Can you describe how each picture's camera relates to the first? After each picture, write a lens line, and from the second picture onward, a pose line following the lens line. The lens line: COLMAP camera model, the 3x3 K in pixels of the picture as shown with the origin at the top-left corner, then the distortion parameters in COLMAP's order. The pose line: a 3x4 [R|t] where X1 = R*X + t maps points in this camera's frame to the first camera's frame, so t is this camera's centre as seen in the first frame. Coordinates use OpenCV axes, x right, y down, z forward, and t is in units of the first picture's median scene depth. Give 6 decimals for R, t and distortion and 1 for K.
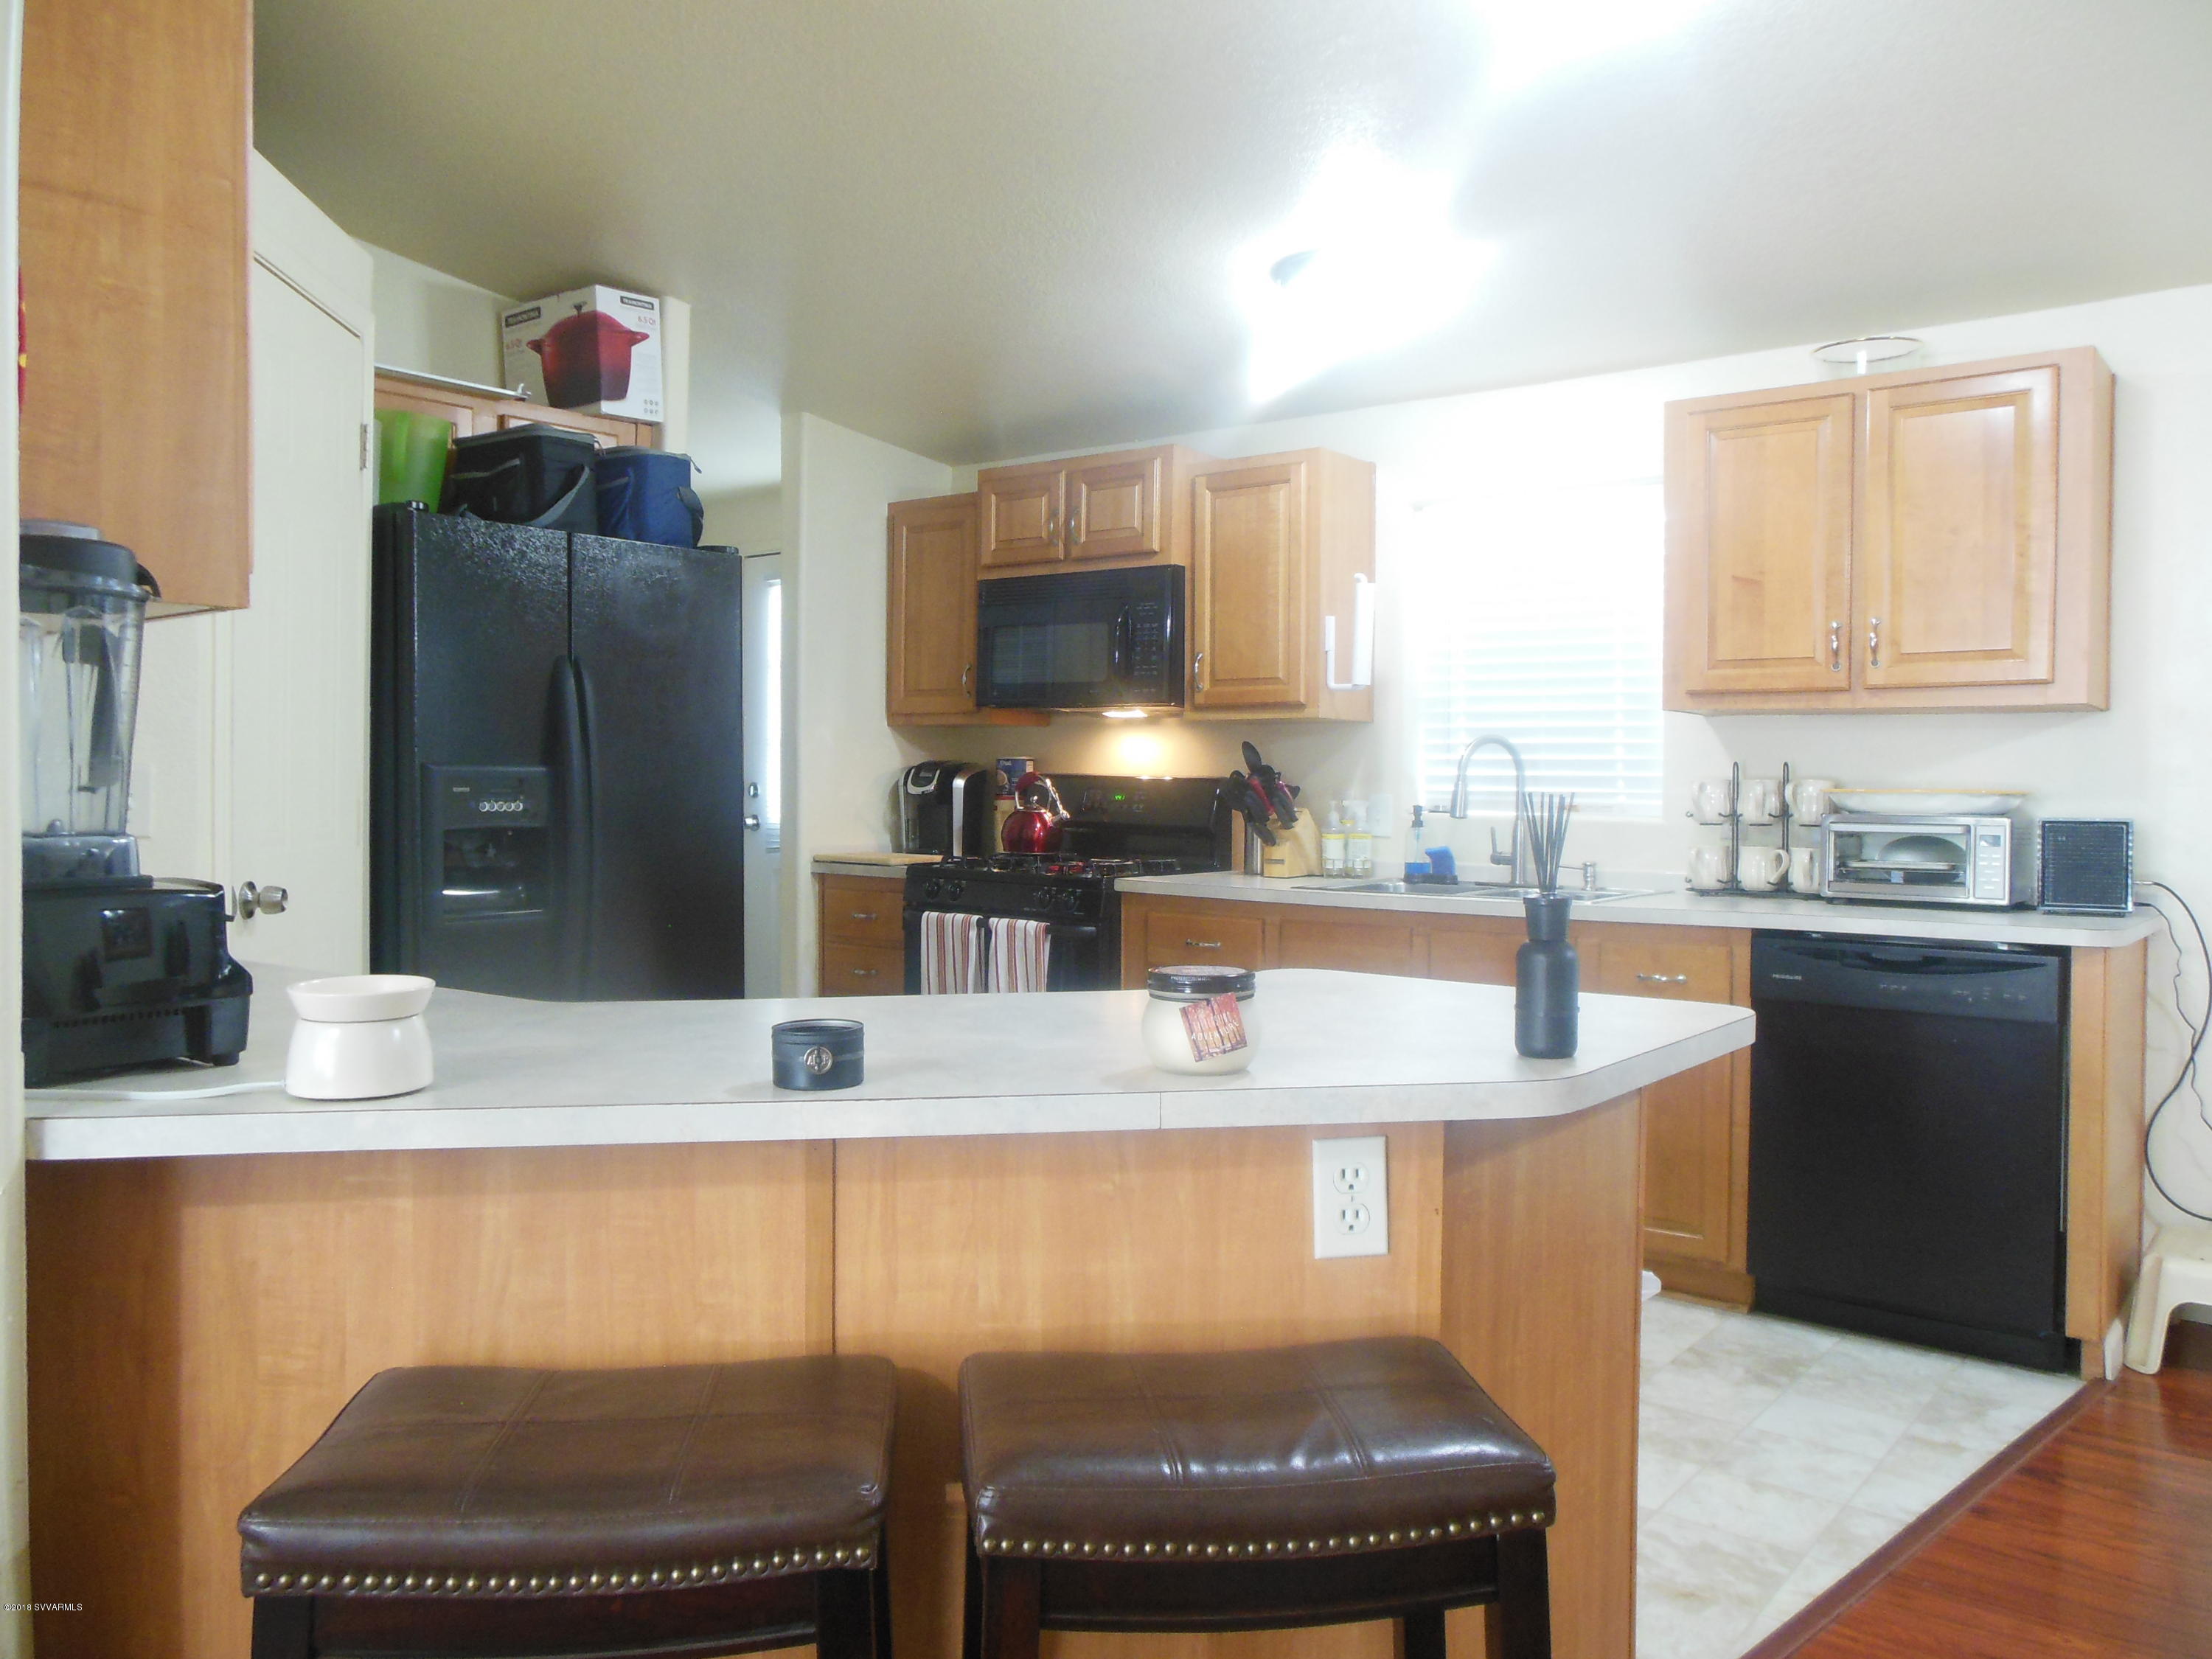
lens RADIAL K [[1688.5, 0, 1106.2], [0, 1688.5, 807.2], [0, 0, 1]] dist [-0.063608, 0.098858]
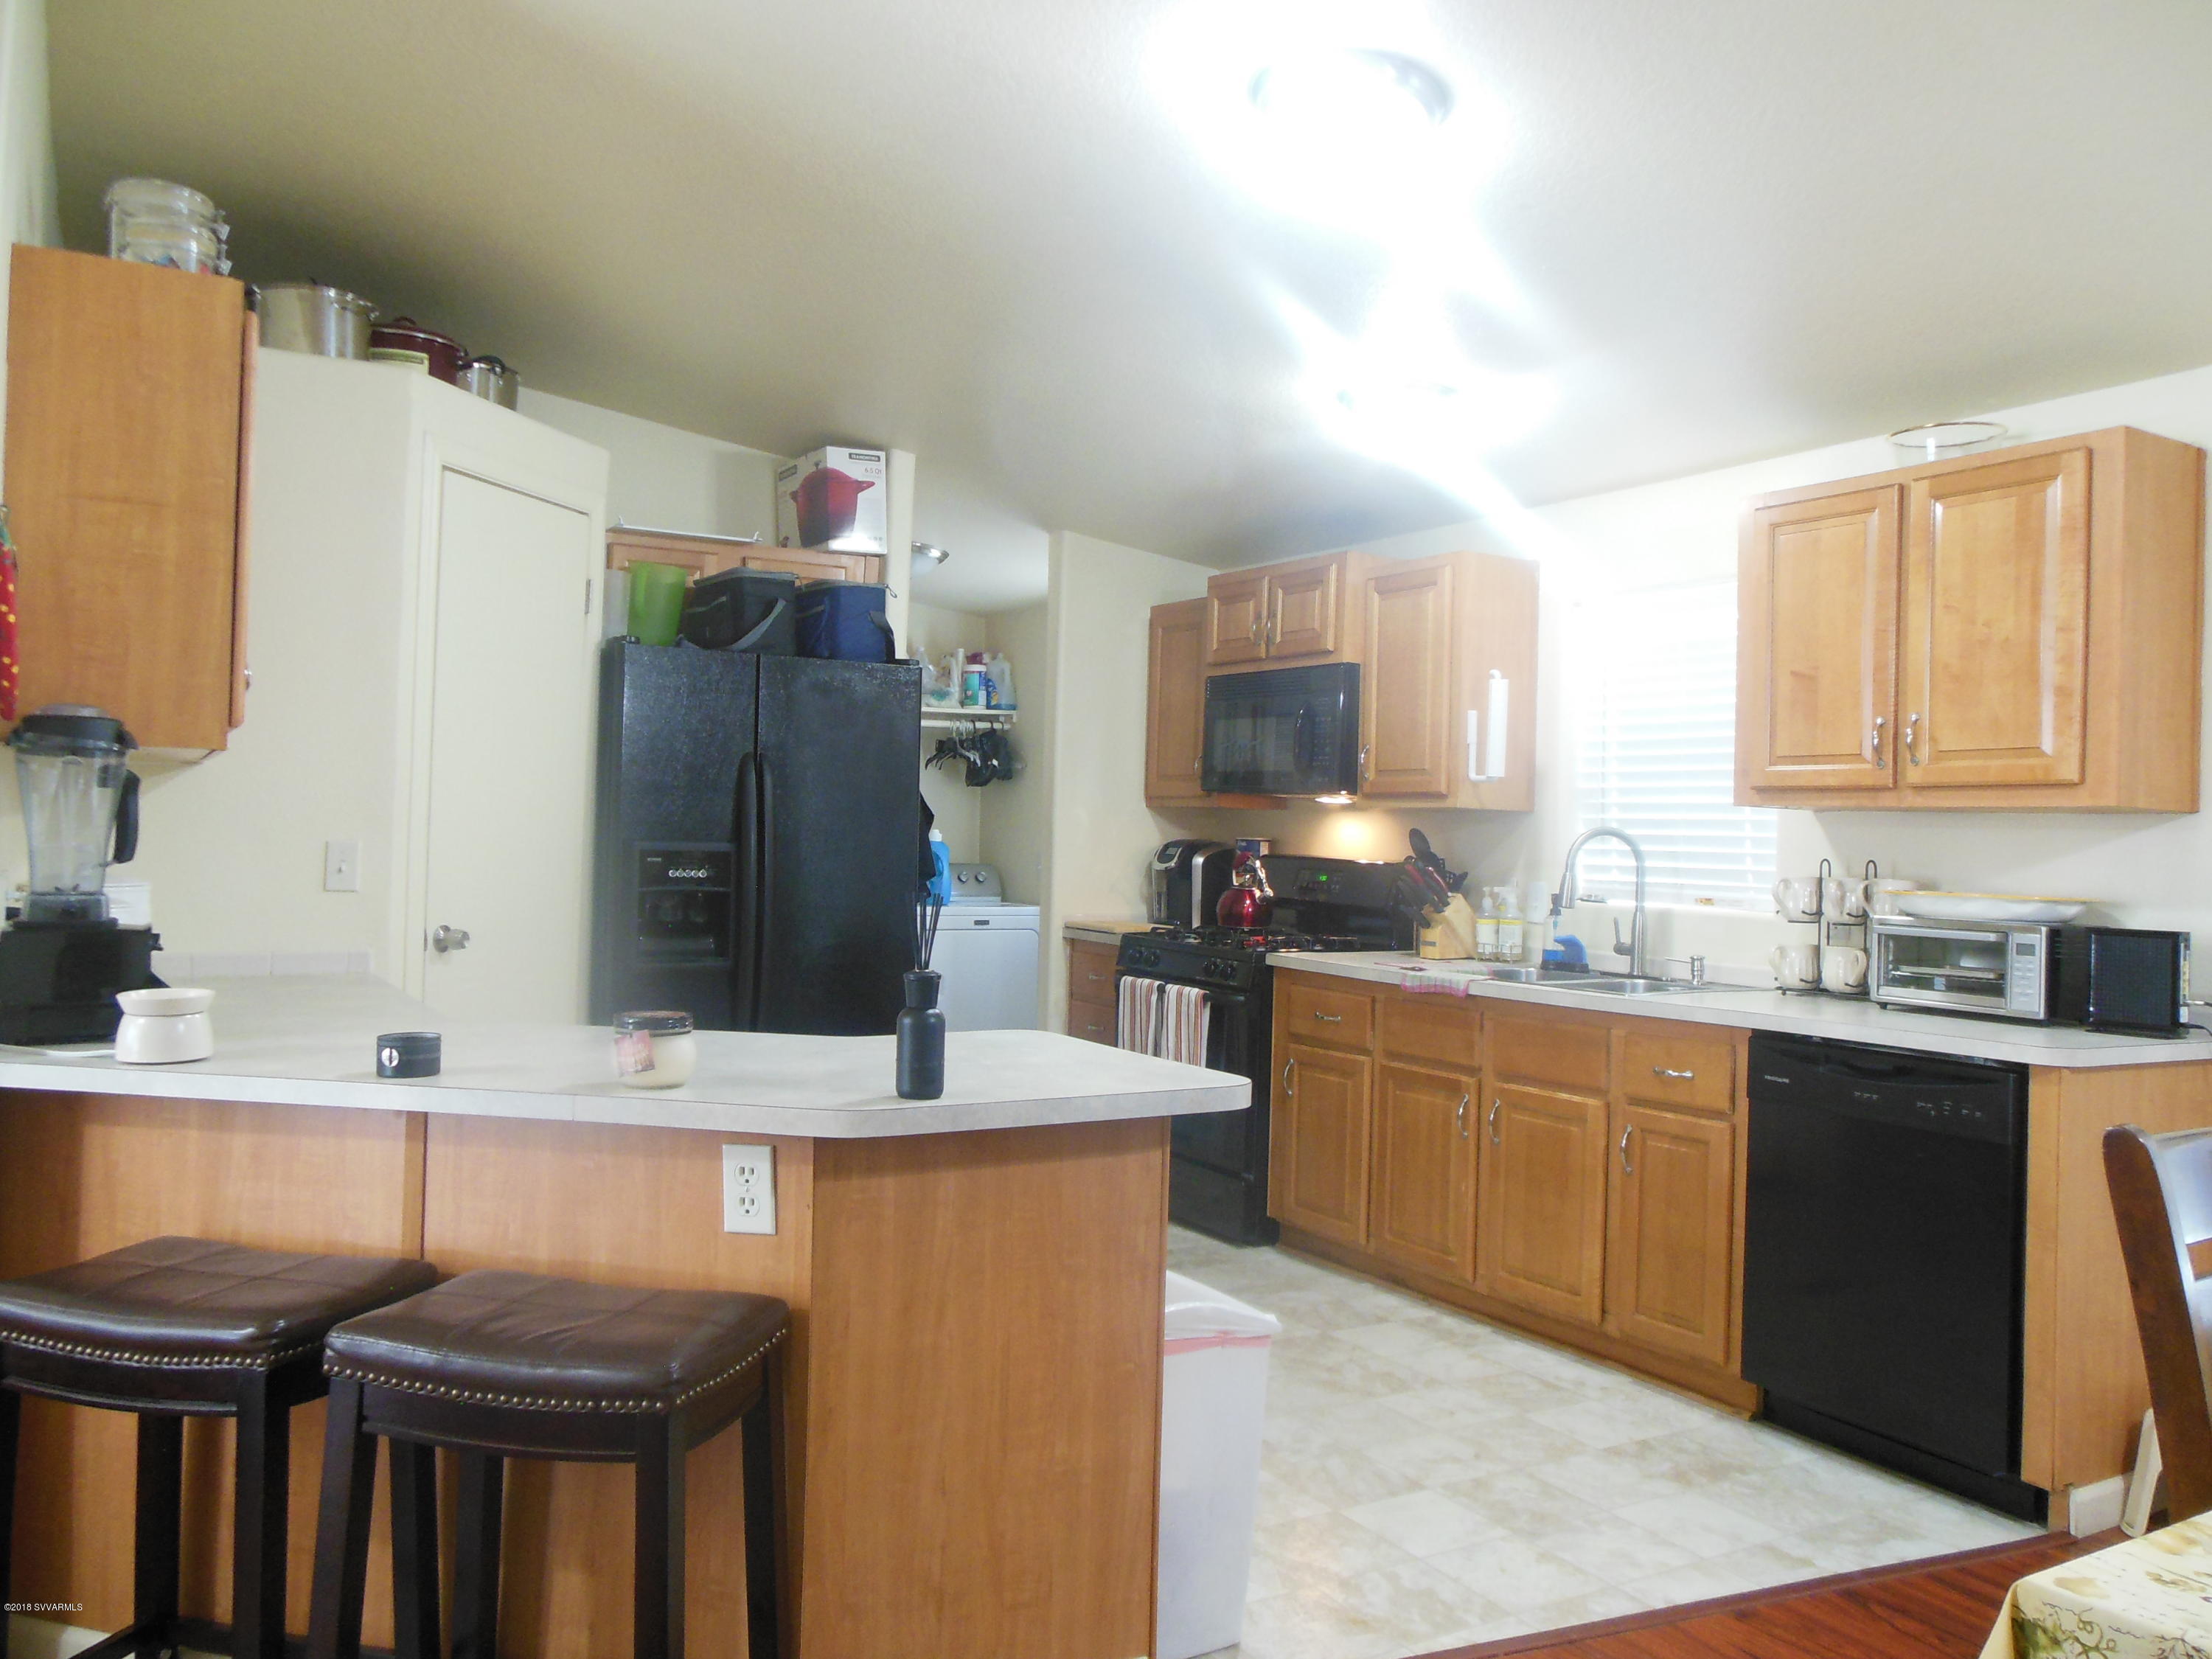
lens RADIAL K [[1687.7, 0, 1110.9], [0, 1687.7, 821.9], [0, 0, 1]] dist [-0.044296, 0.088565]
pose [[0.934559, 0.014879, -0.355498, 0.320236], [-0.025802, 0.999329, -0.026004, -0.012114], [0.354872, 0.033475, 0.934315, -0.059004]]
